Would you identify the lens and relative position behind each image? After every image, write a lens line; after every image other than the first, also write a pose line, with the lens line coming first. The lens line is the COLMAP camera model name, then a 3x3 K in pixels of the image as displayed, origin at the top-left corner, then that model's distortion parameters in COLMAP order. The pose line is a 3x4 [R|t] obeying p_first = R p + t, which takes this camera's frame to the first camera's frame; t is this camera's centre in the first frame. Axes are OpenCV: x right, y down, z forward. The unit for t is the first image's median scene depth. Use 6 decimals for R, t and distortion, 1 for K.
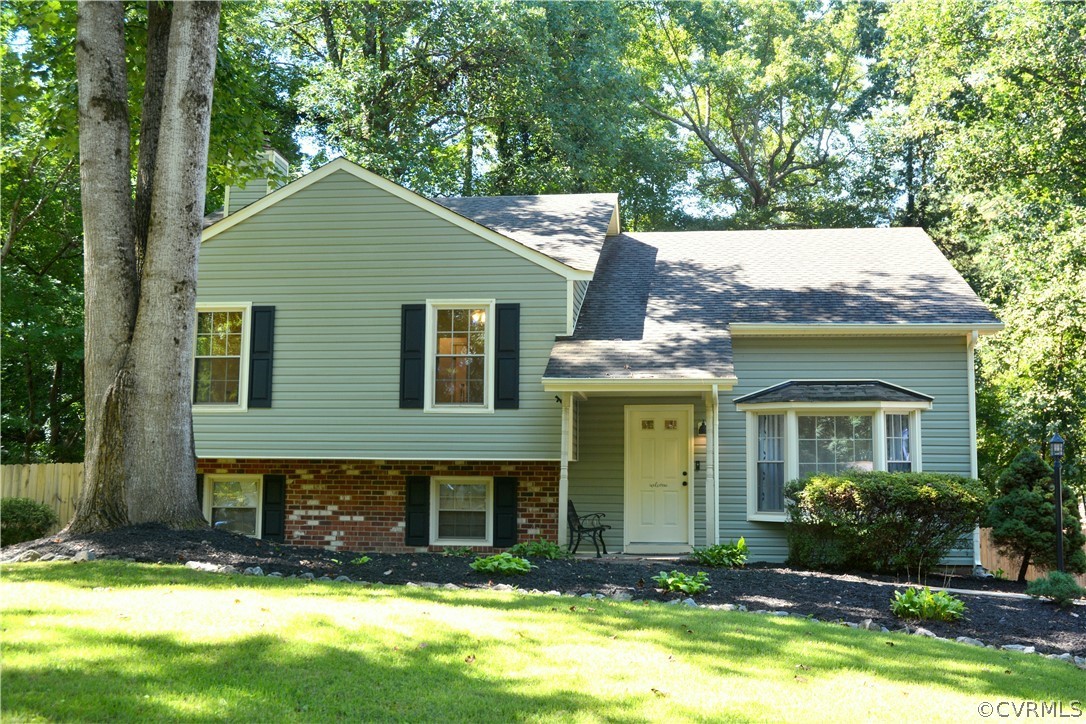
lens RADIAL K [[1128.0, 0, 541.2], [0, 1128.0, 360.4], [0, 0, 1]] dist [-0.065775, 0.000000]
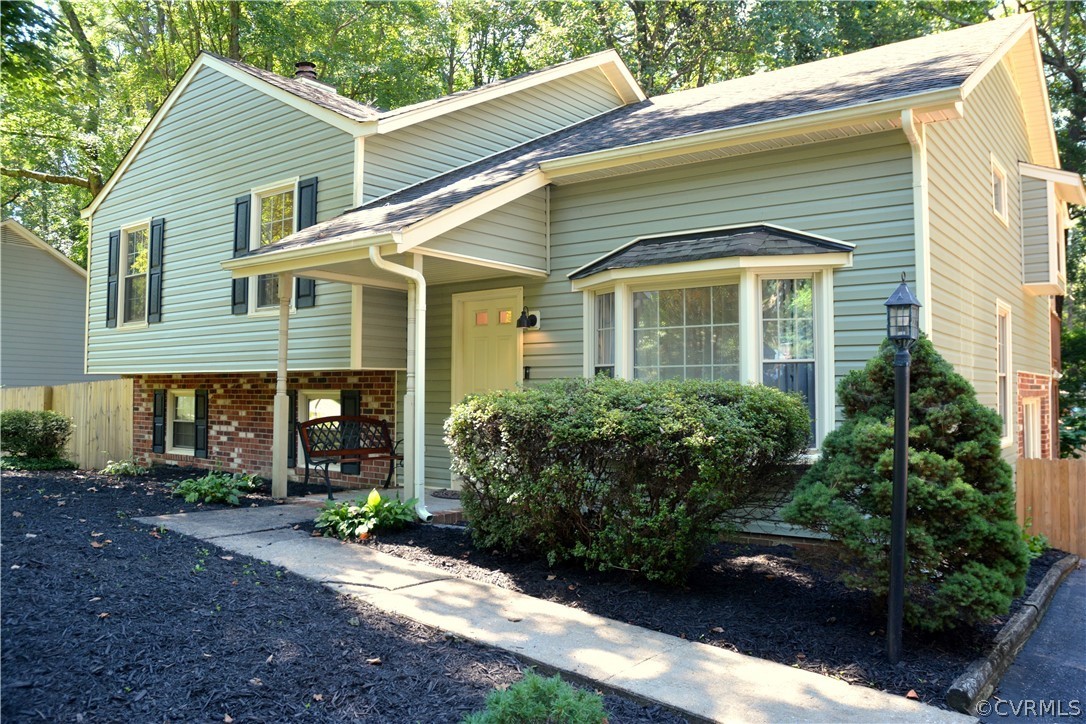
lens RADIAL K [[847.4, 0, 546.2], [0, 847.4, 358.4], [0, 0, 1]] dist [-0.131905, 0.063186]
pose [[0.861827, -0.027138, -0.506476, 0.404279], [0.065100, 0.996227, 0.057394, 0.053033], [0.503008, -0.082435, 0.860342, 0.533223]]
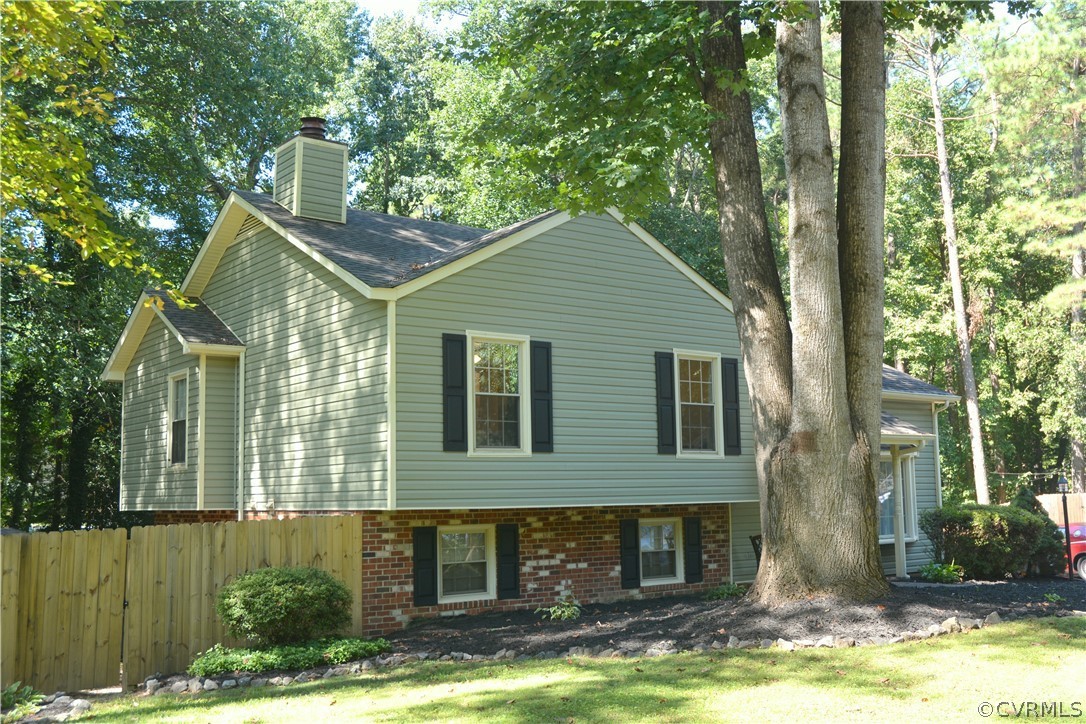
lens RADIAL K [[1128.0, 0, 545.6], [0, 1128.0, 364.2], [0, 0, 1]] dist [-0.065775, 0.000000]
pose [[0.712317, 0.059314, 0.699347, -0.878305], [-0.059089, 0.997953, -0.024455, -0.007292], [-0.699366, -0.023904, 0.714364, 0.332617]]
